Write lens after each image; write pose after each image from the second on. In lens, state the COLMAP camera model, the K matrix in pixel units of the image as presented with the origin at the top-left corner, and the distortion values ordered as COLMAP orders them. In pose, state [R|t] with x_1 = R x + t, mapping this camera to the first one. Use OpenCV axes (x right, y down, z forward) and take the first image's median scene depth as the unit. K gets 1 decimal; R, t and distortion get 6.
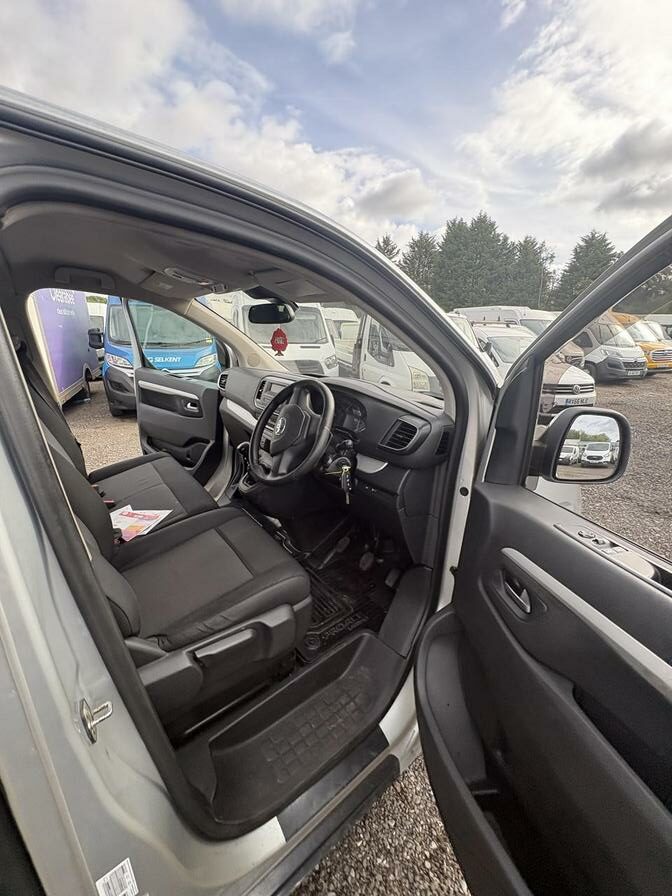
lens RADIAL K [[361.8, 0, 333.0], [0, 361.8, 447.5], [0, 0, 1]] dist [0.000585, 0.000482]
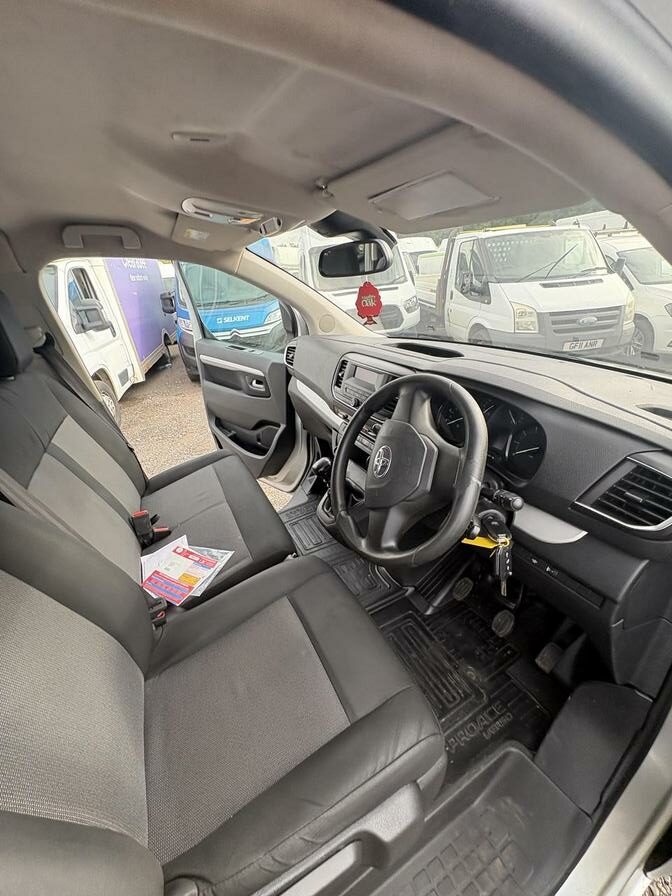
lens RADIAL K [[361.8, 0, 333.0], [0, 361.8, 447.5], [0, 0, 1]] dist [0.000585, 0.000482]
pose [[0.979038, -0.014710, -0.203145, -0.070521], [0.044243, 0.988933, 0.141614, -0.114199], [0.198814, -0.147633, 0.968854, 0.282162]]
